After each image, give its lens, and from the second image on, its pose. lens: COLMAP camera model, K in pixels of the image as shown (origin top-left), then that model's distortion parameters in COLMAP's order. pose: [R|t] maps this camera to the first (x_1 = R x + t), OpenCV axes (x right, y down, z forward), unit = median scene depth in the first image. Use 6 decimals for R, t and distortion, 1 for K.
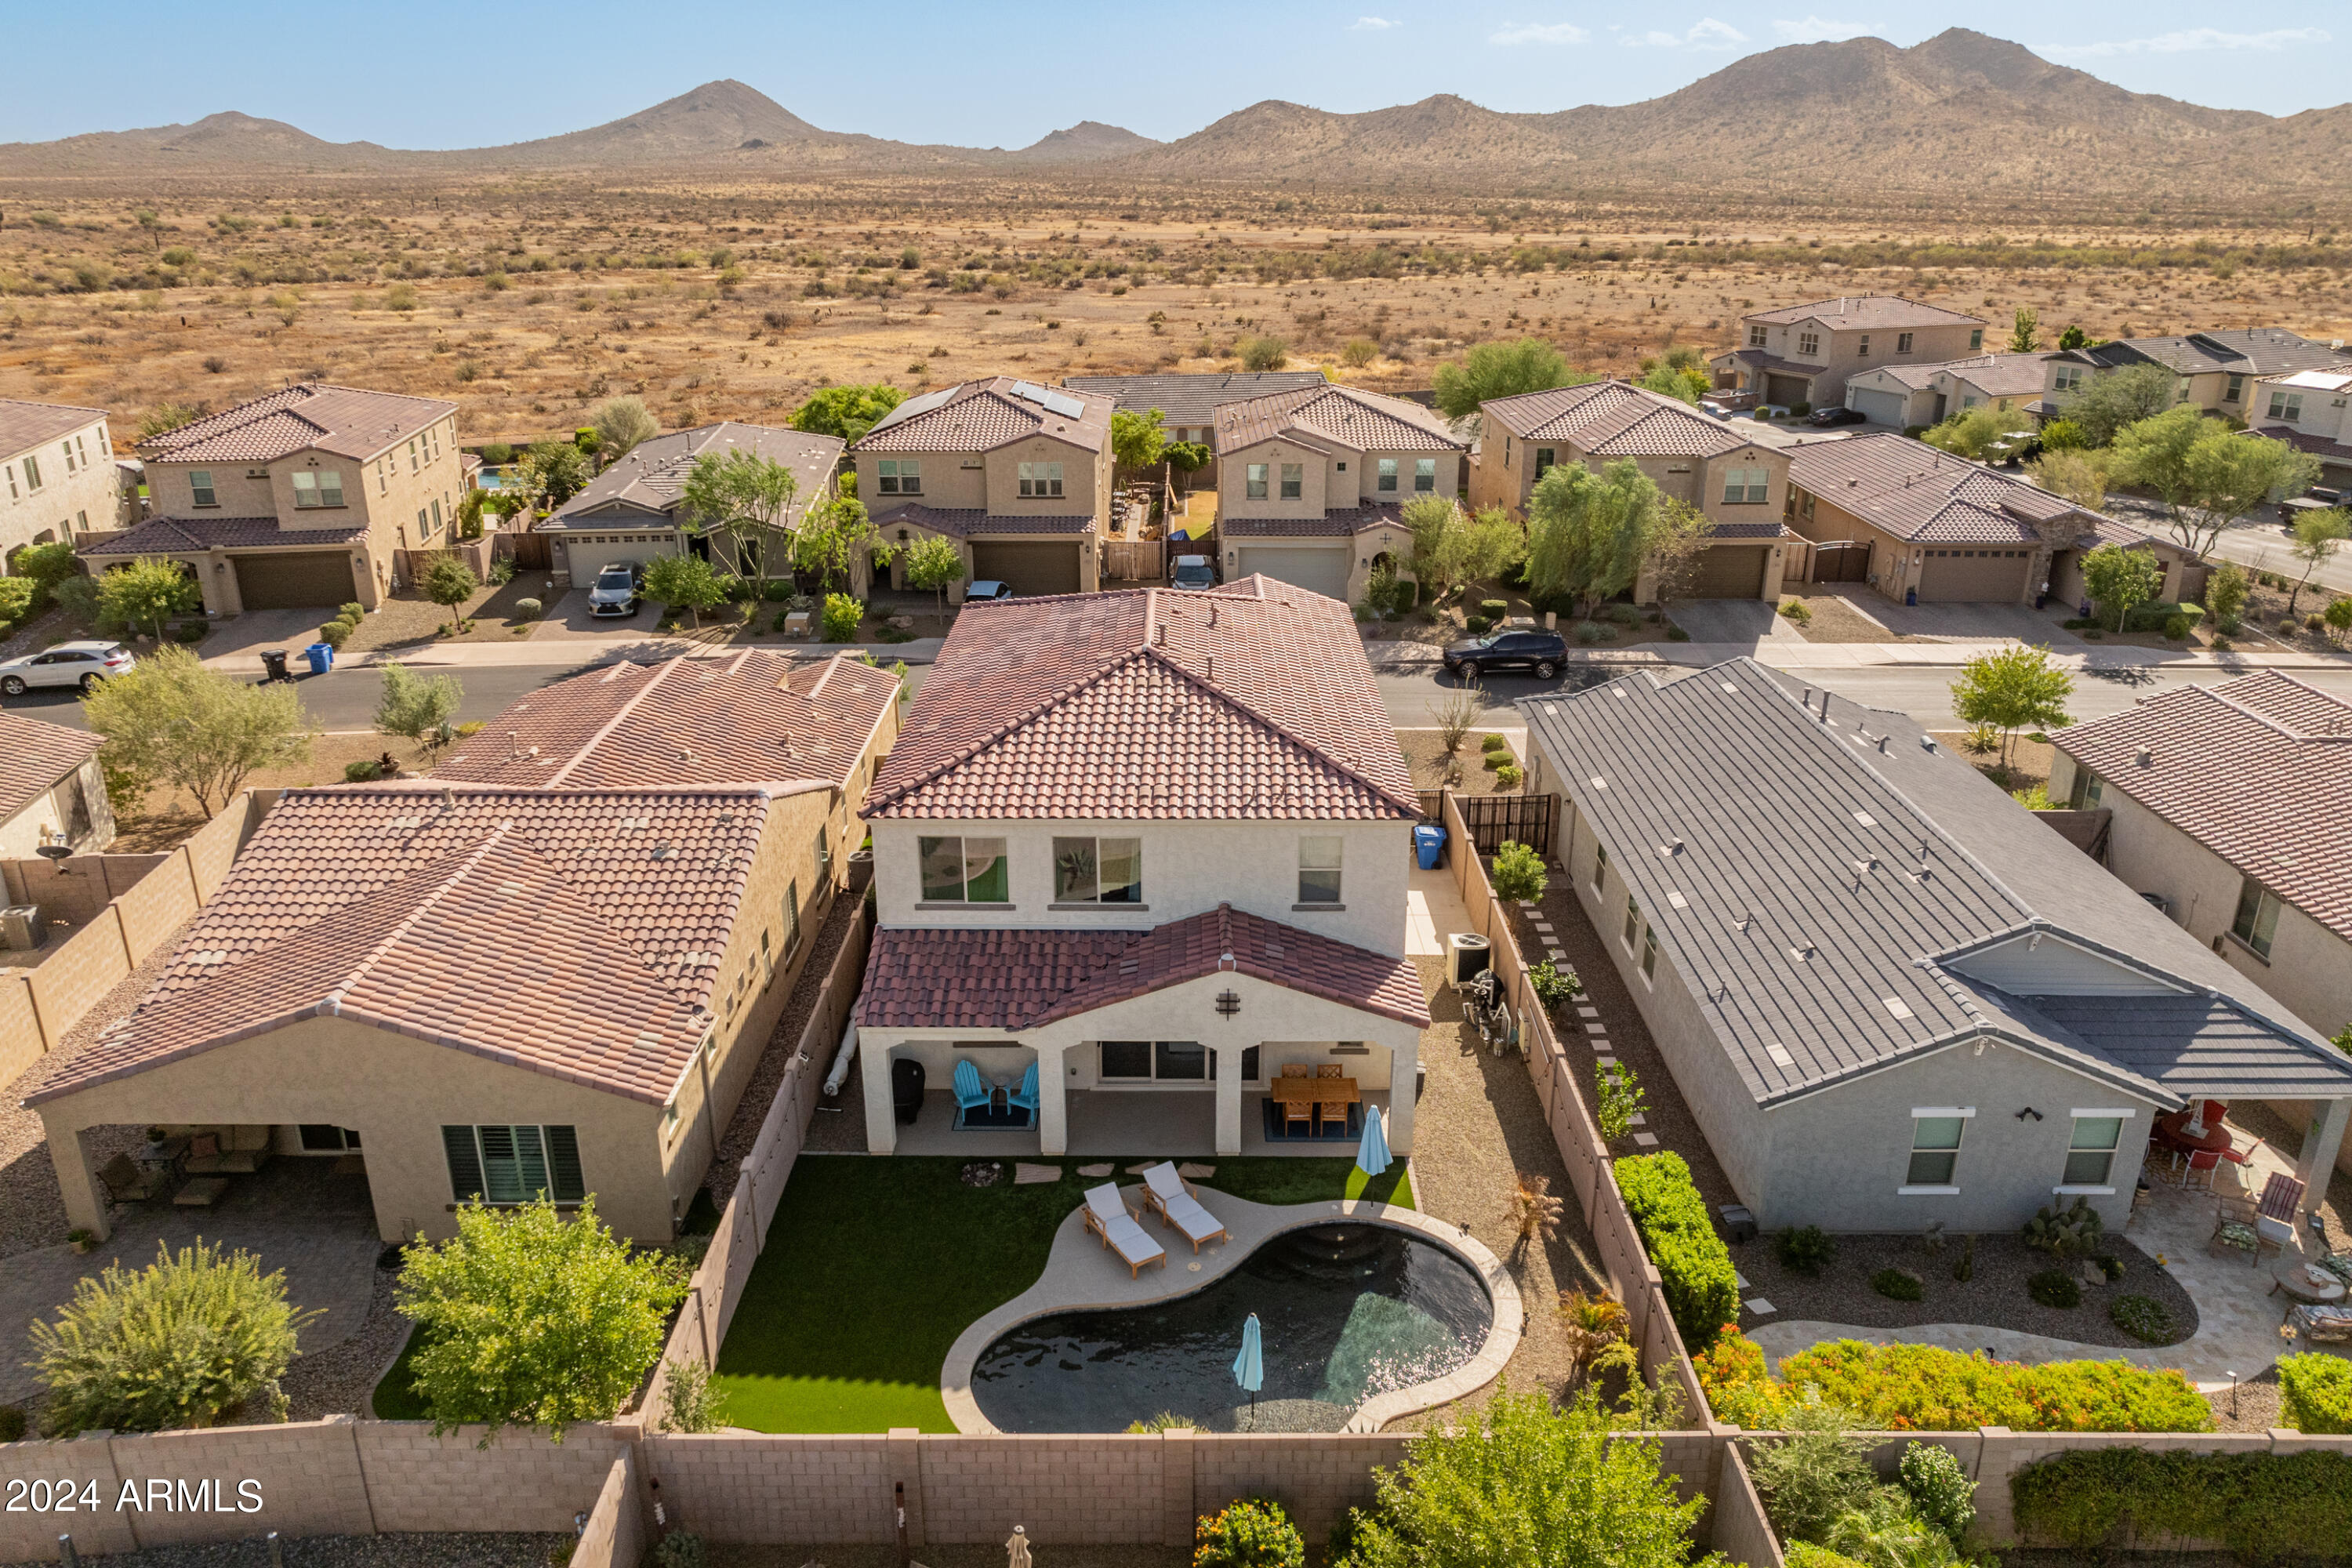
lens RADIAL K [[1622.5, 0, 1176.0], [0, 1622.5, 784.0], [0, 0, 1]] dist [-0.003491, -0.002720]
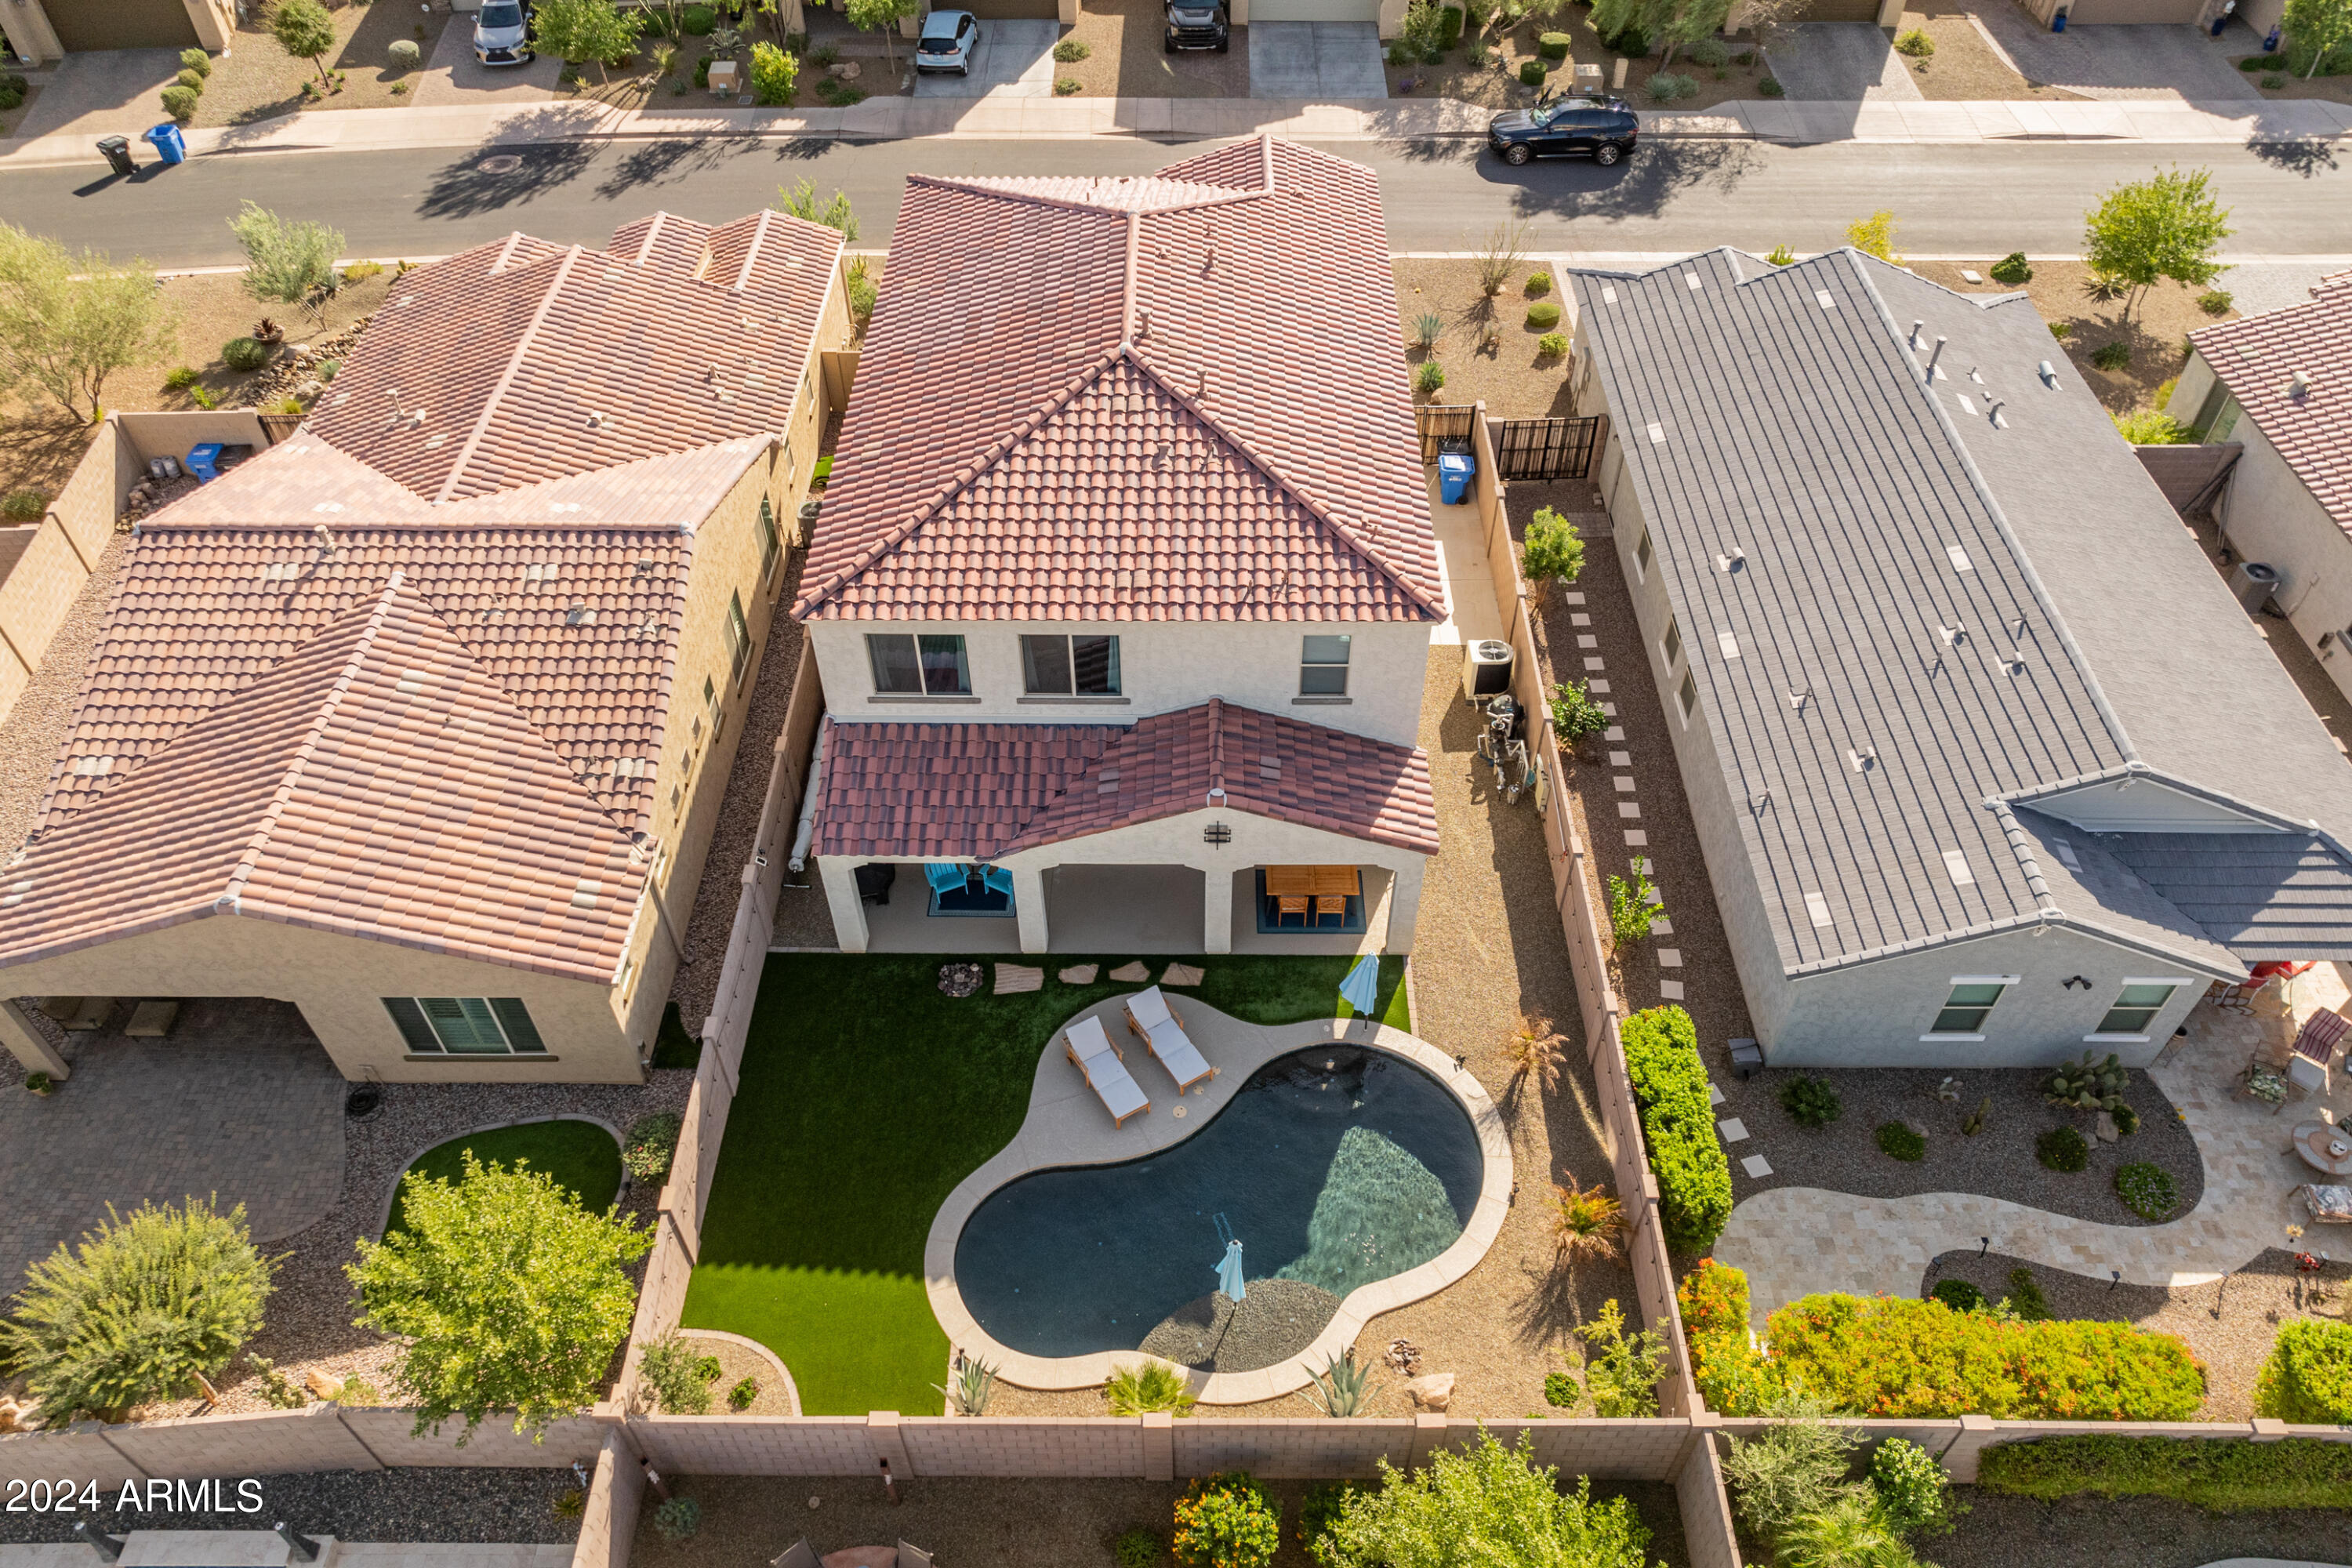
lens RADIAL K [[1619.6, 0, 1168.6], [0, 1619.6, 782.7], [0, 0, 1]] dist [-0.011377, 0.010982]
pose [[0.999931, -0.002049, -0.011530, 0.014250], [0.006784, 0.903920, 0.427647, -0.262532], [0.009546, -0.427696, 0.903872, 0.180875]]
